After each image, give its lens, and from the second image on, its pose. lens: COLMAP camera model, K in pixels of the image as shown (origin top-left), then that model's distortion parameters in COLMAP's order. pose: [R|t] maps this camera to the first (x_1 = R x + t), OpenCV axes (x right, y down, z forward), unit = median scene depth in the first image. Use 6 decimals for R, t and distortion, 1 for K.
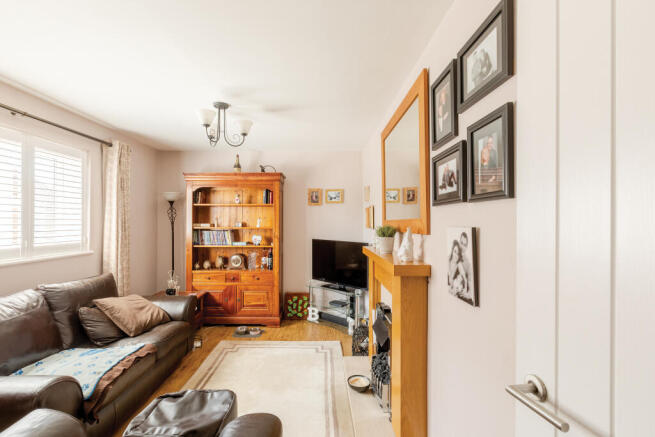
lens RADIAL K [[302.3, 0, 328.5], [0, 302.3, 219.5], [0, 0, 1]] dist [-0.000383, 0.000652]
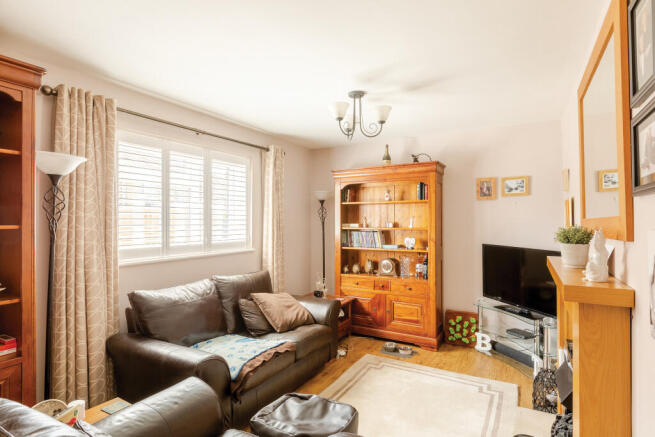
lens RADIAL K [[363.8, 0, 326.1], [0, 363.8, 218.0], [0, 0, 1]] dist [0.001616, 0.001894]
pose [[0.854354, -0.008339, -0.519625, 0.117537], [0.007731, 0.999965, -0.003337, -0.001011], [0.519634, -0.001166, 0.854388, 0.012590]]
